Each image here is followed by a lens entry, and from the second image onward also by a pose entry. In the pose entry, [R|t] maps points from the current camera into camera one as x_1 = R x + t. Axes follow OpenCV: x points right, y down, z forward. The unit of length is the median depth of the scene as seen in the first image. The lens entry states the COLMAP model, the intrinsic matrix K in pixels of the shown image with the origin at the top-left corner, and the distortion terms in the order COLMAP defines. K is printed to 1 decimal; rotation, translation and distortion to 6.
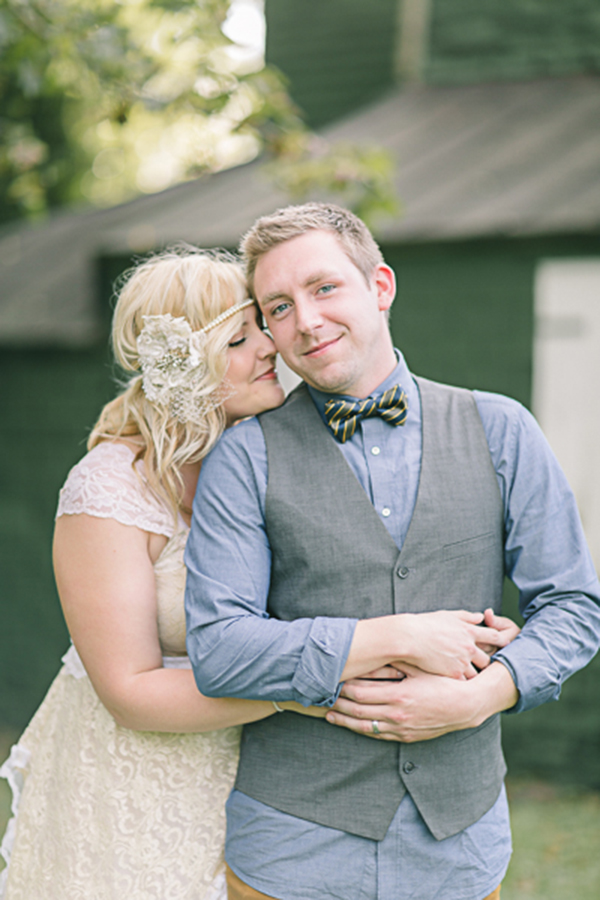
lens RADIAL K [[2178.2, 0, 369.0], [0, 2178.2, 372.6], [0, 0, 1]] dist [-0.011972, 0.968303]
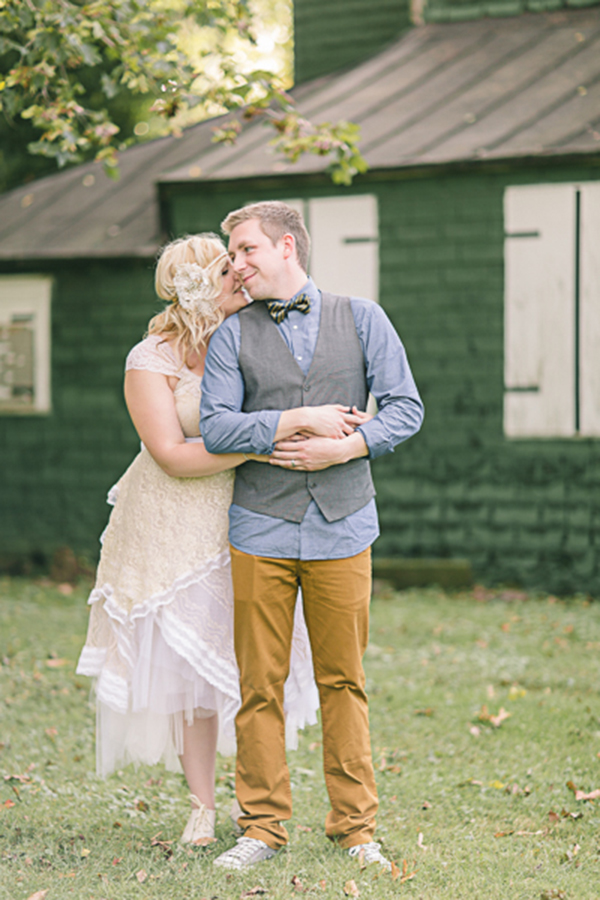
lens RADIAL K [[2230.3, 0, 388.2], [0, 2230.3, 410.2], [0, 0, 1]] dist [-0.092506, 1.193883]
pose [[0.998720, -0.030169, -0.040586, 0.166936], [0.032608, 0.997615, 0.060841, -0.008548], [0.038654, -0.062087, 0.997322, -0.994657]]
